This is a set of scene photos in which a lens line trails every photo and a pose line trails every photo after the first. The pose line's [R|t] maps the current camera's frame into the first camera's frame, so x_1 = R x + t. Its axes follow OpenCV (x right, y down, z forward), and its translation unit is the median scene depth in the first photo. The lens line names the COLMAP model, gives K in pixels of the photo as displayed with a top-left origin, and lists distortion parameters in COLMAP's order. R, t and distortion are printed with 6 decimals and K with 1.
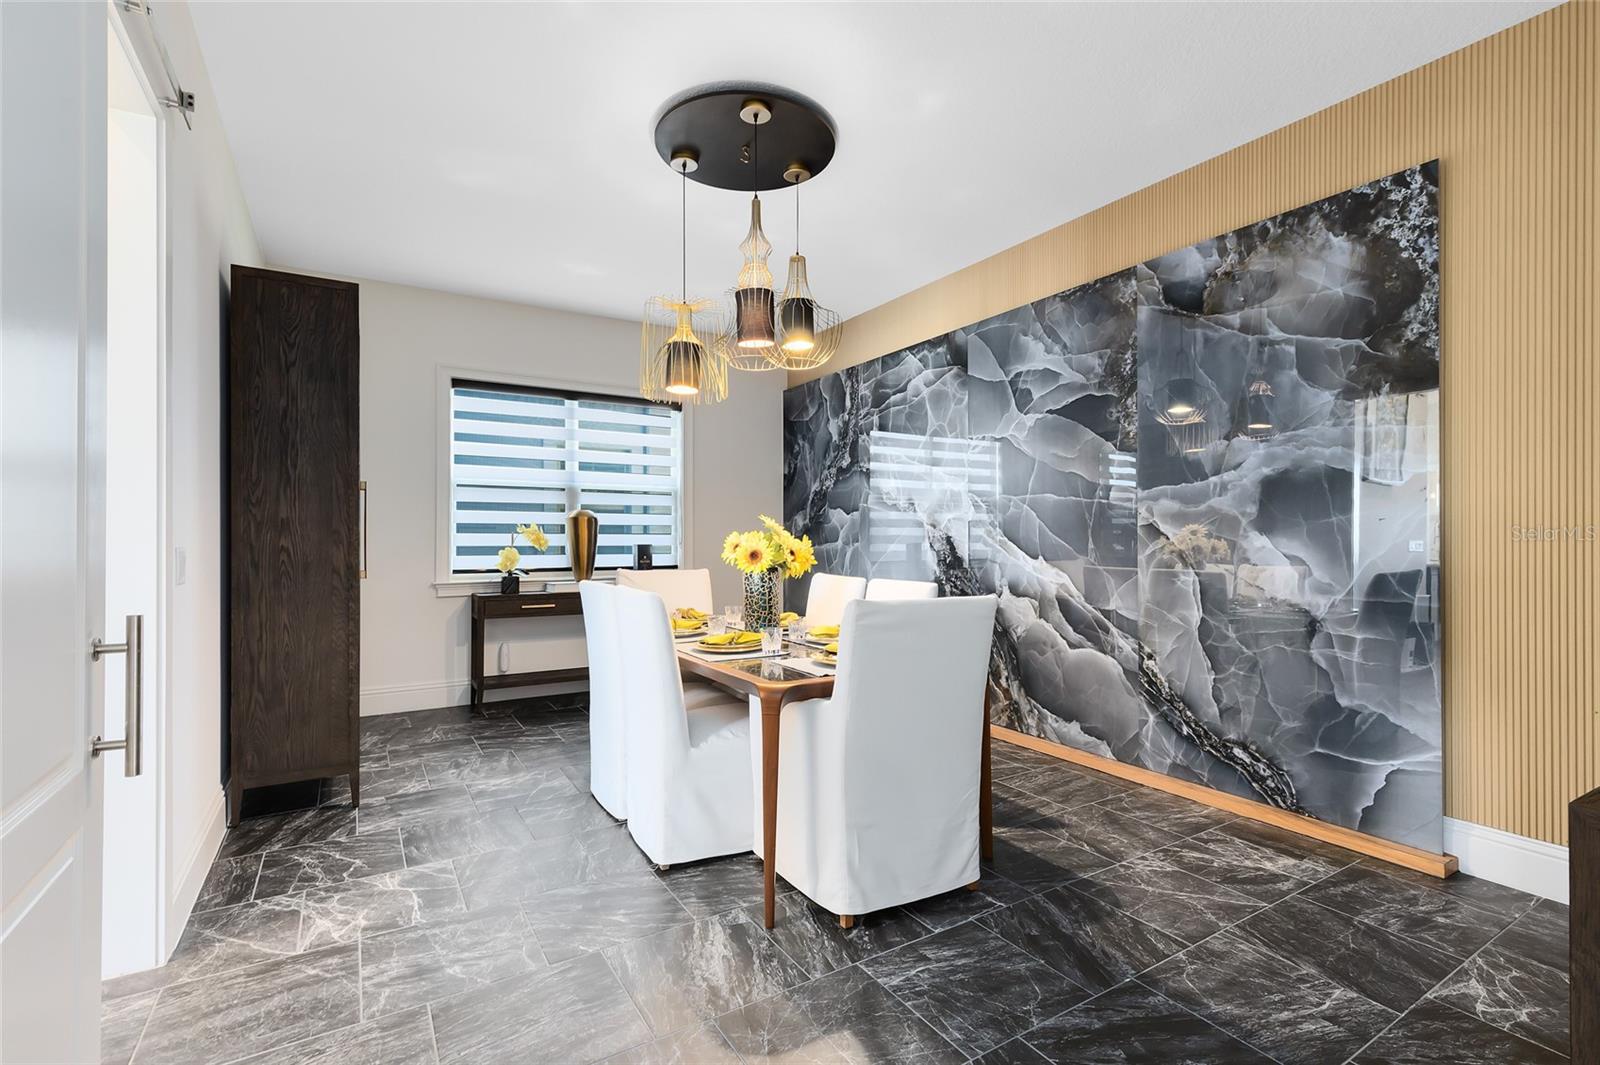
lens RADIAL K [[732.3, 0, 801.2], [0, 732.3, 537.9], [0, 0, 1]] dist [0.000312, 0.000005]
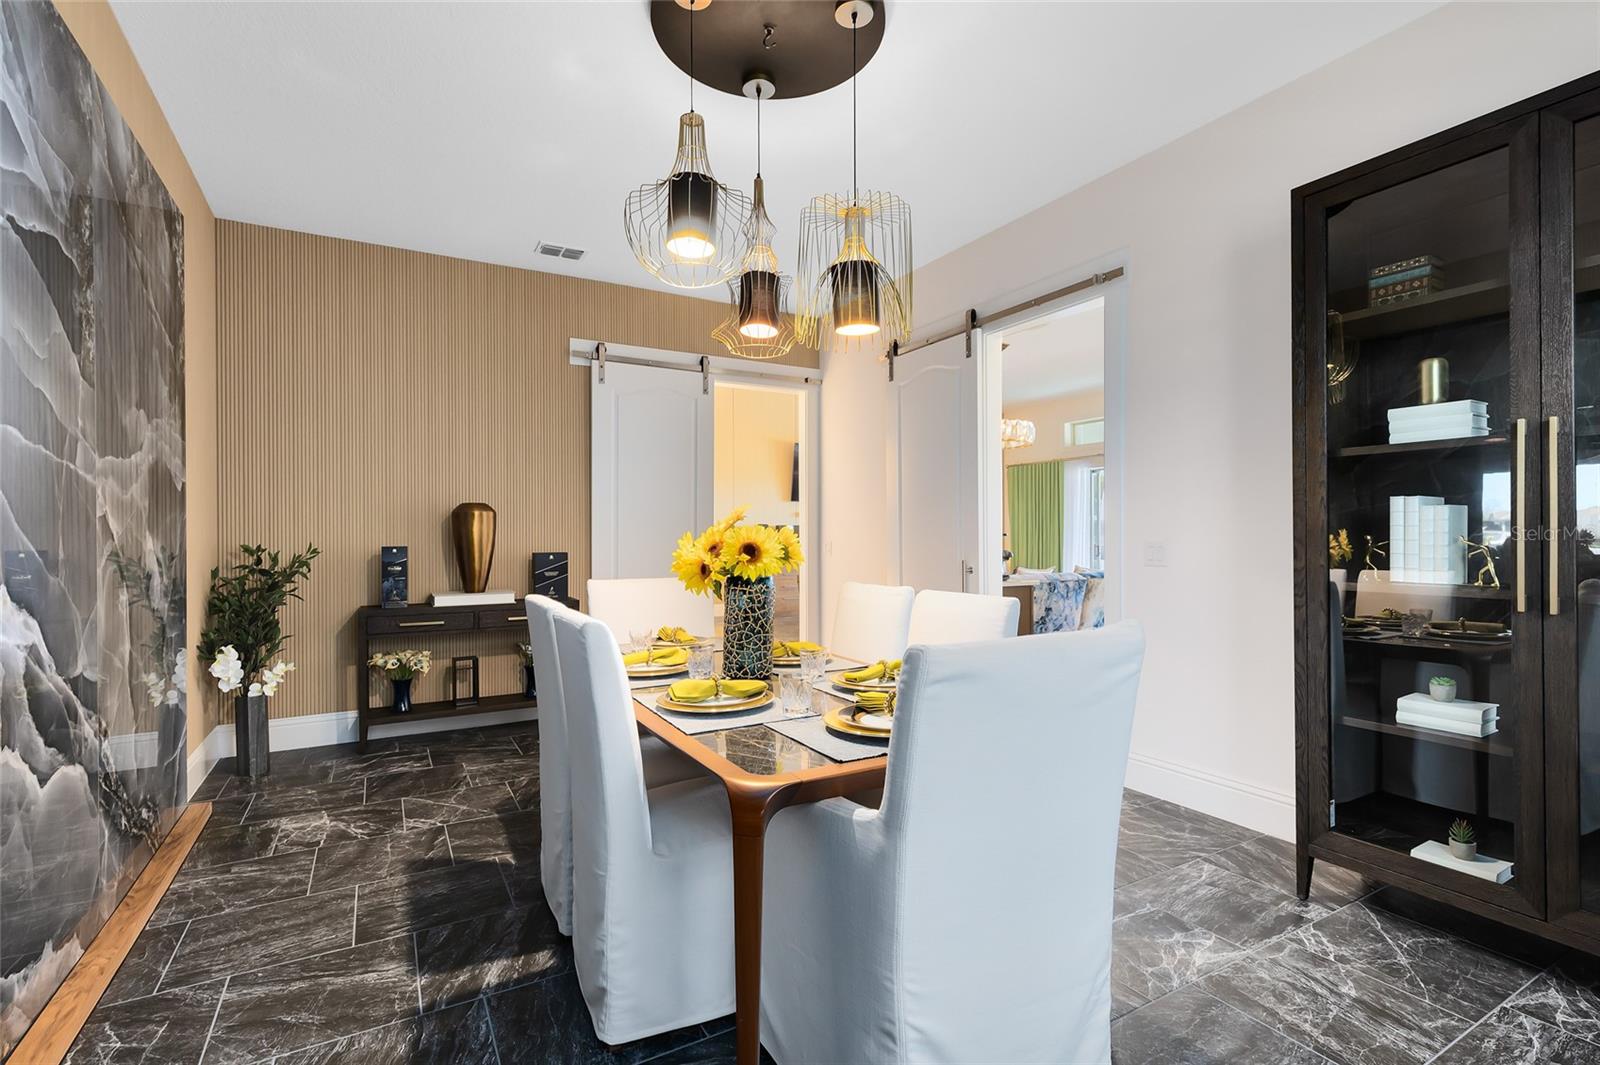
lens RADIAL K [[732.3, 0, 799.4], [0, 732.3, 537.8], [0, 0, 1]] dist [0.000312, 0.000005]
pose [[-0.999251, 0.004841, 0.038402, -0.150477], [0.004814, 0.999988, -0.000795, 0.003556], [-0.038405, -0.000610, -0.999262, 1.968454]]
